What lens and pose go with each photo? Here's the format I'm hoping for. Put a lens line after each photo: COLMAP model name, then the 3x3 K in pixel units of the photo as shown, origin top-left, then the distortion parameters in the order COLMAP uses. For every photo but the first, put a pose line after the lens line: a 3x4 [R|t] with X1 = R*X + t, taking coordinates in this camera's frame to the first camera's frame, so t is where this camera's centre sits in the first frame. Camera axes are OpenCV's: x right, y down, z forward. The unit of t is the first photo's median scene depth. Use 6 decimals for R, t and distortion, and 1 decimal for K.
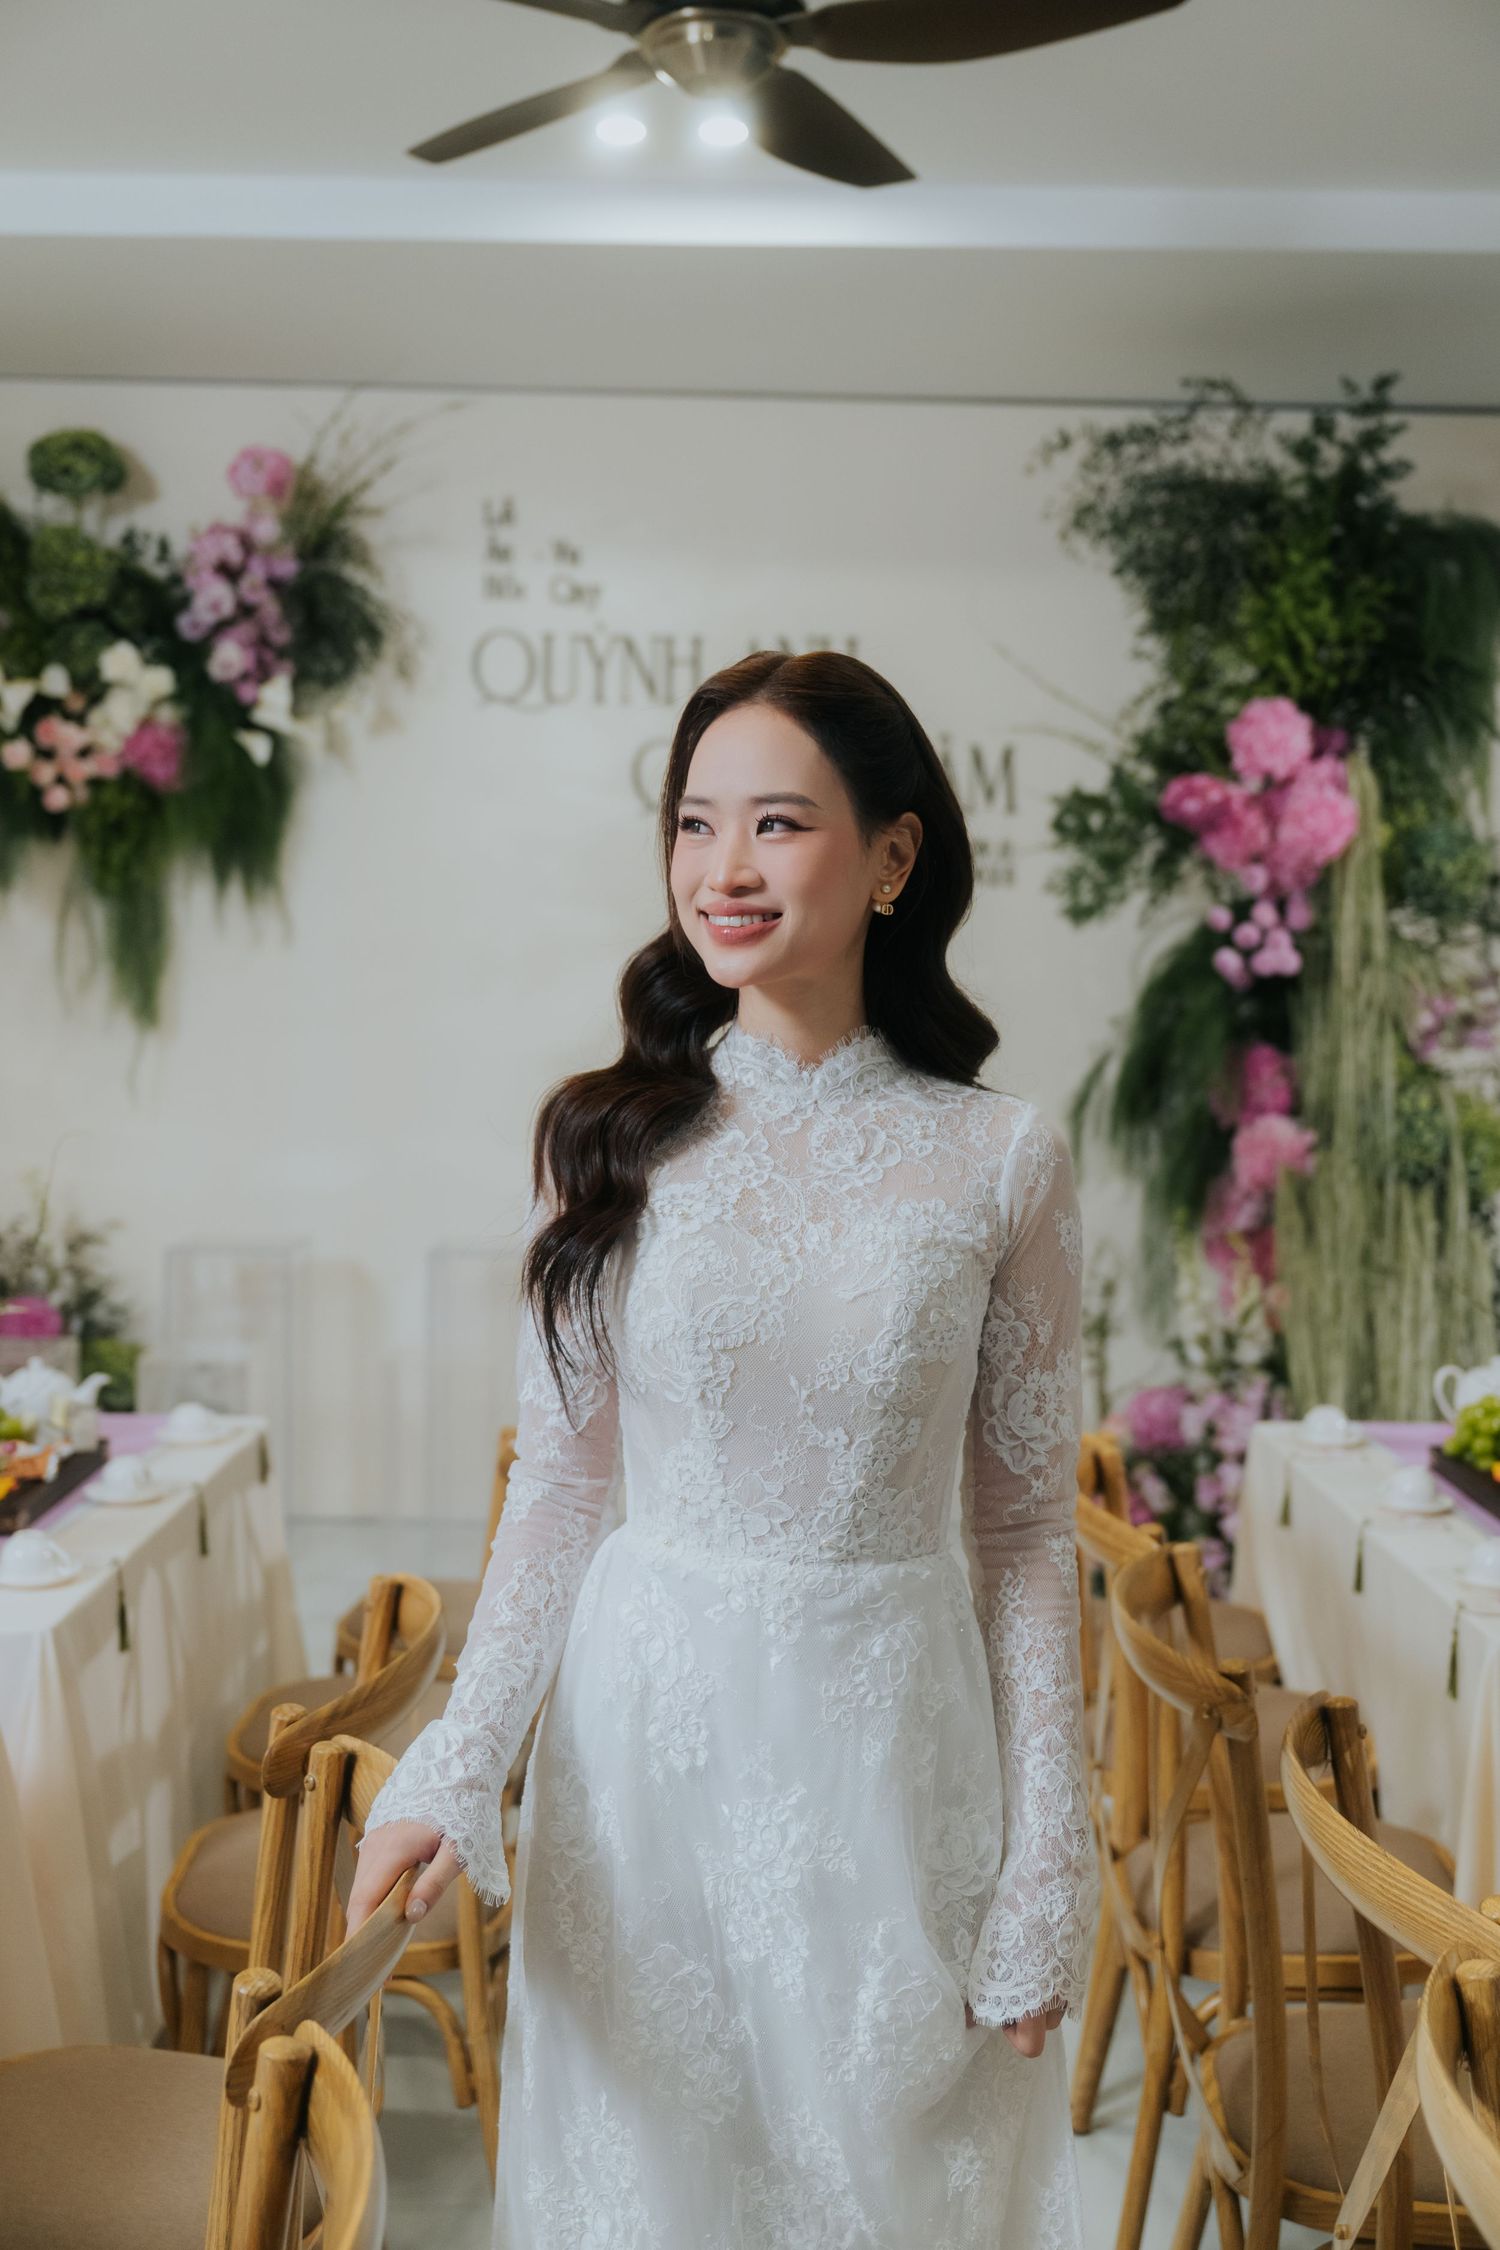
lens RADIAL K [[2232.9, 0, 756.4], [0, 2232.9, 1100.1], [0, 0, 1]] dist [0.009050, 0.000266]
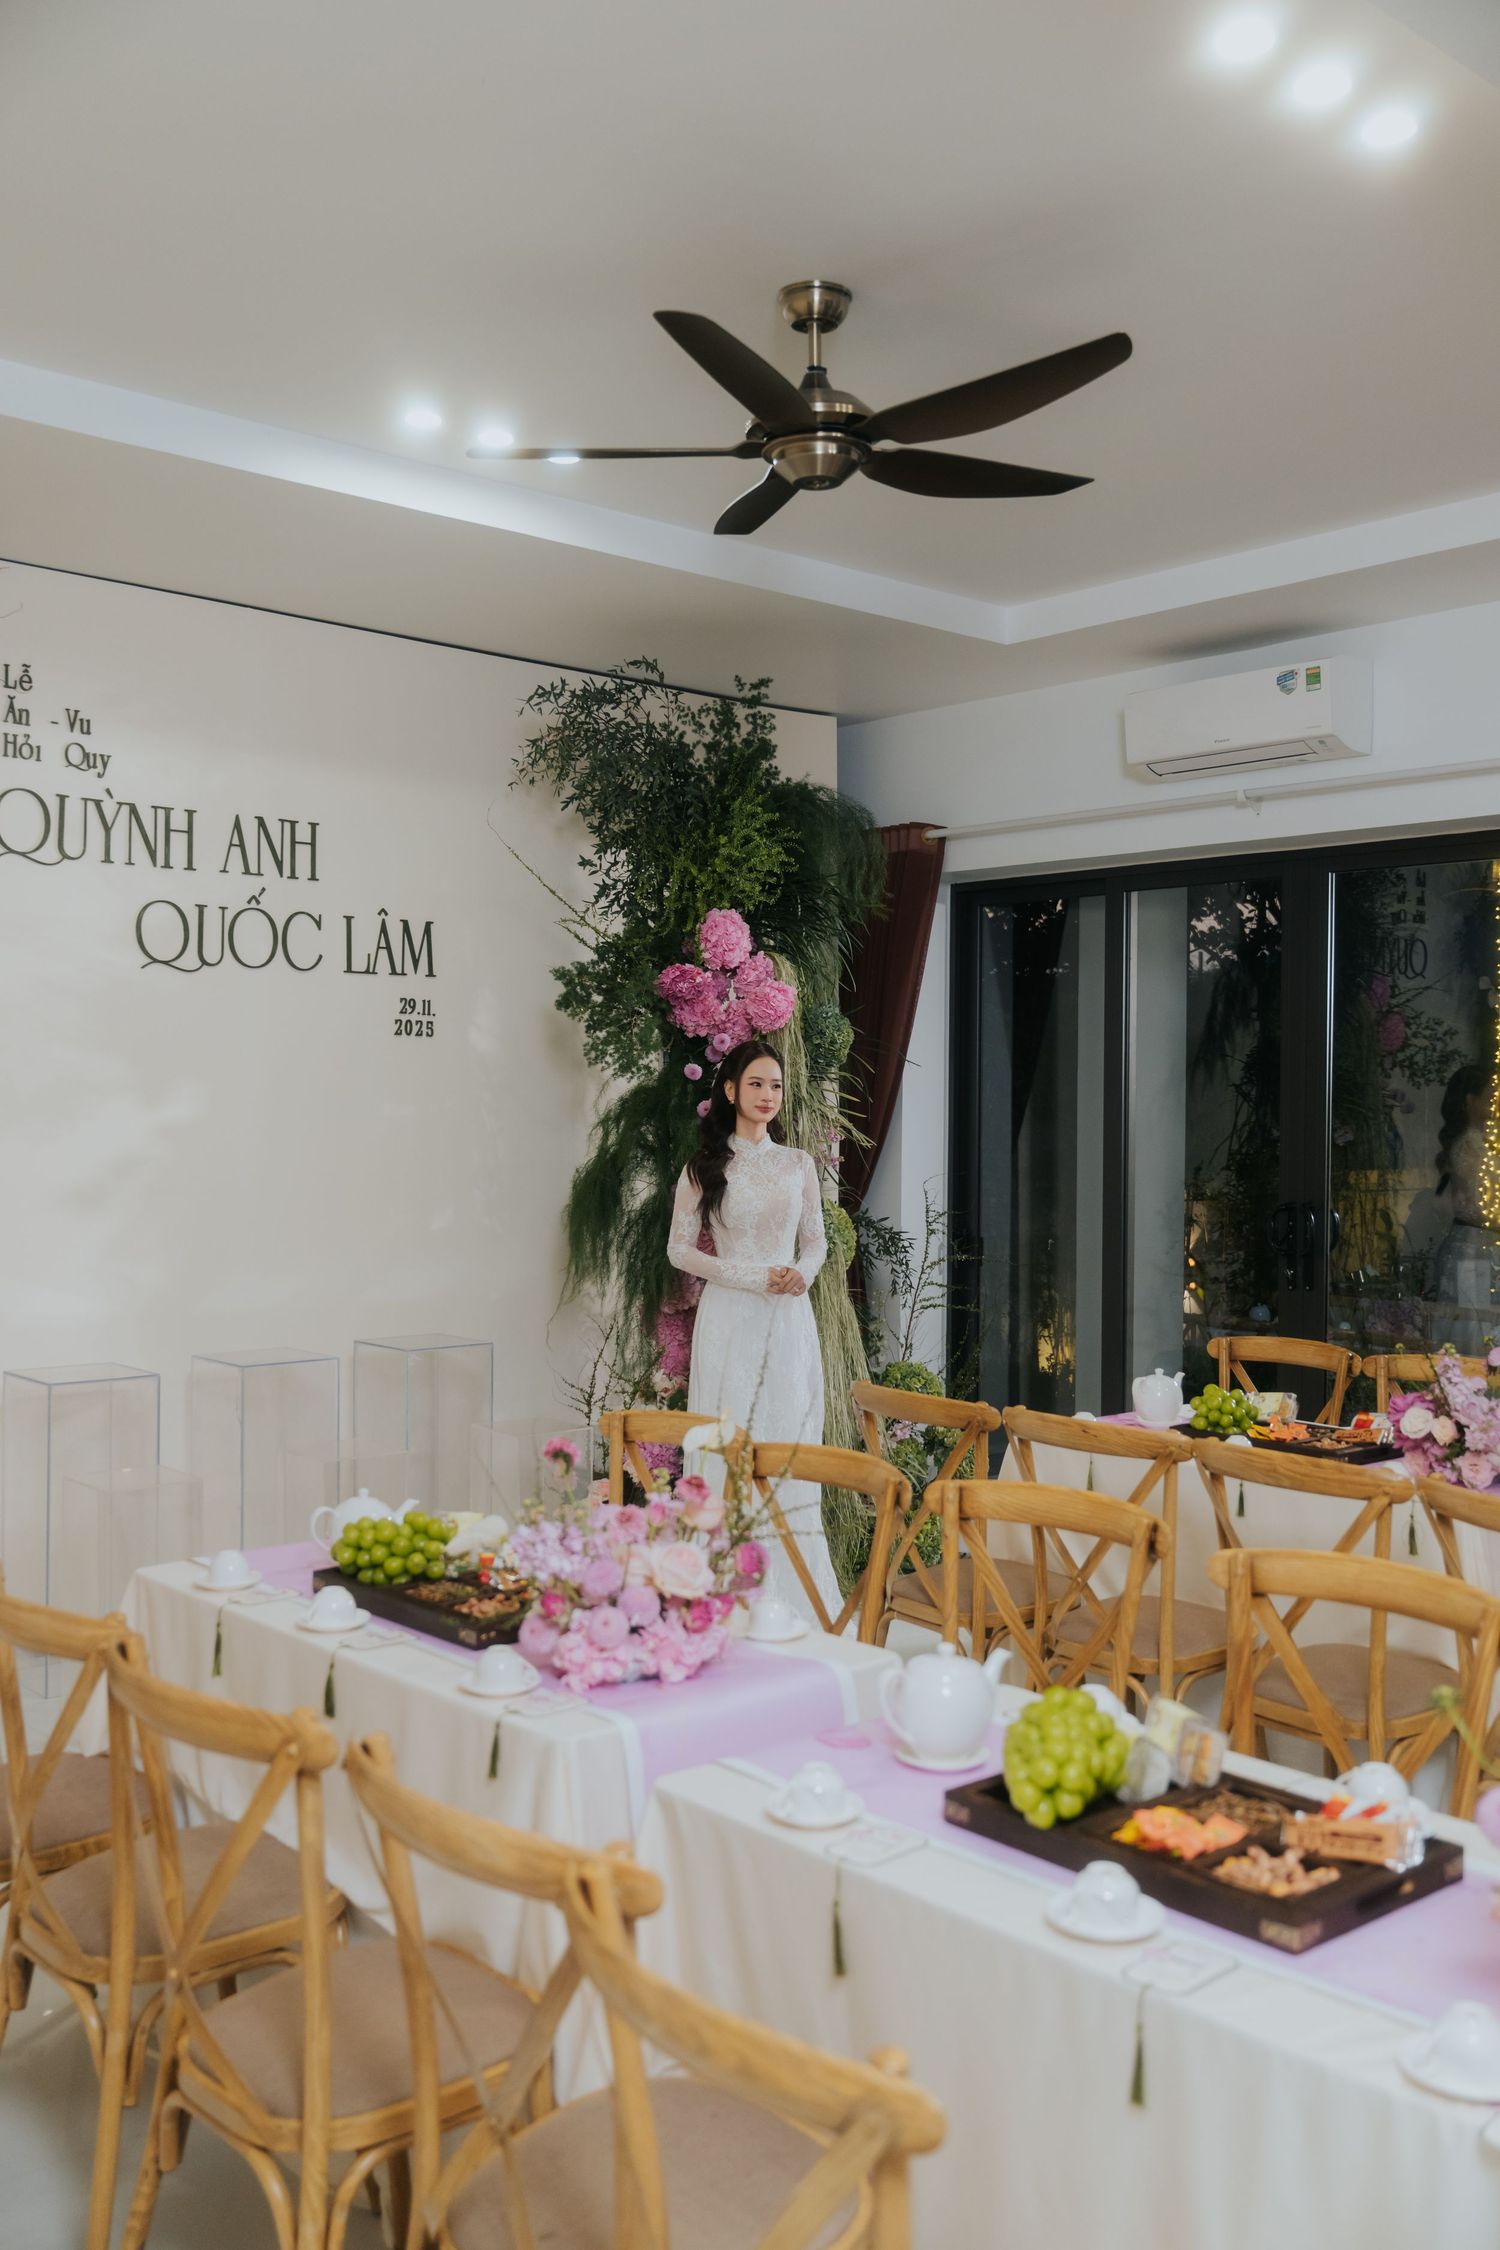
lens RADIAL K [[2032.6, 0, 755.5], [0, 2032.6, 1091.7], [0, 0, 1]] dist [0.009940, 0.005511]
pose [[0.756954, -0.002701, 0.653463, -0.535354], [0.033817, 0.998813, -0.035043, -0.024900], [-0.652593, 0.048624, 0.756147, 0.064122]]
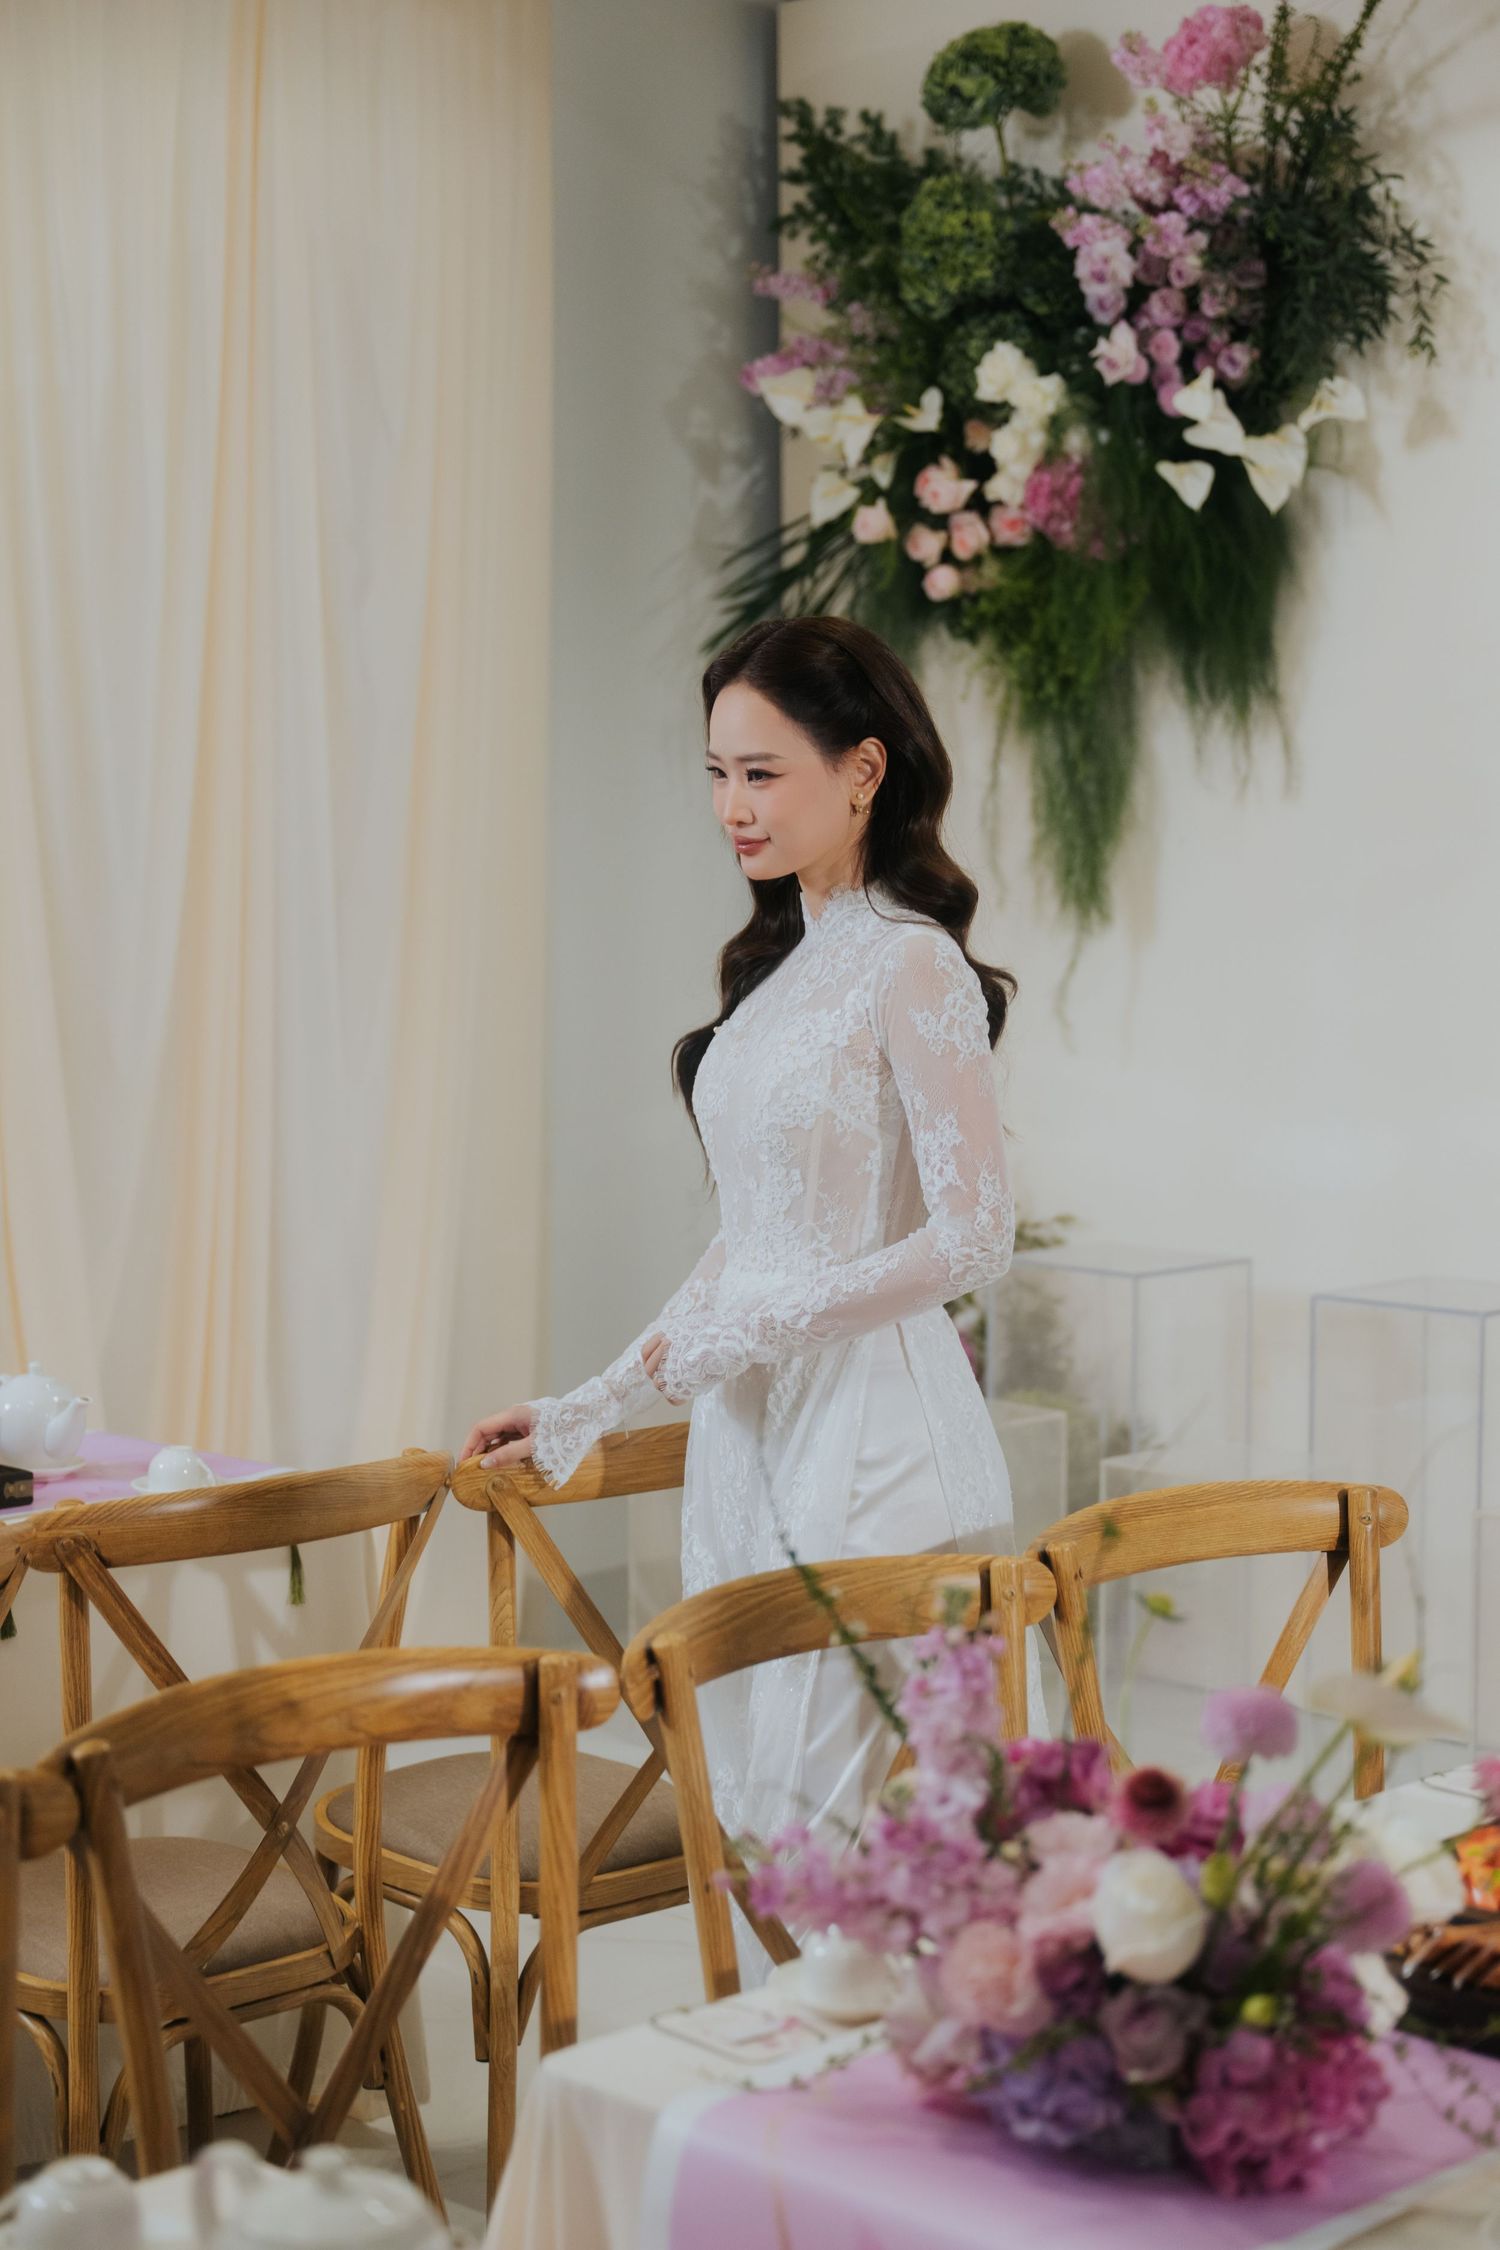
lens RADIAL K [[3701.8, 0, 750.0], [0, 3701.8, 1125.0], [0, 0, 1]] dist [-0.002400, -0.082487]
pose [[0.706830, 0.048278, -0.705734, 0.472438], [-0.030298, 0.998819, 0.037982, -0.012946], [0.706734, -0.005465, 0.707458, 0.178910]]
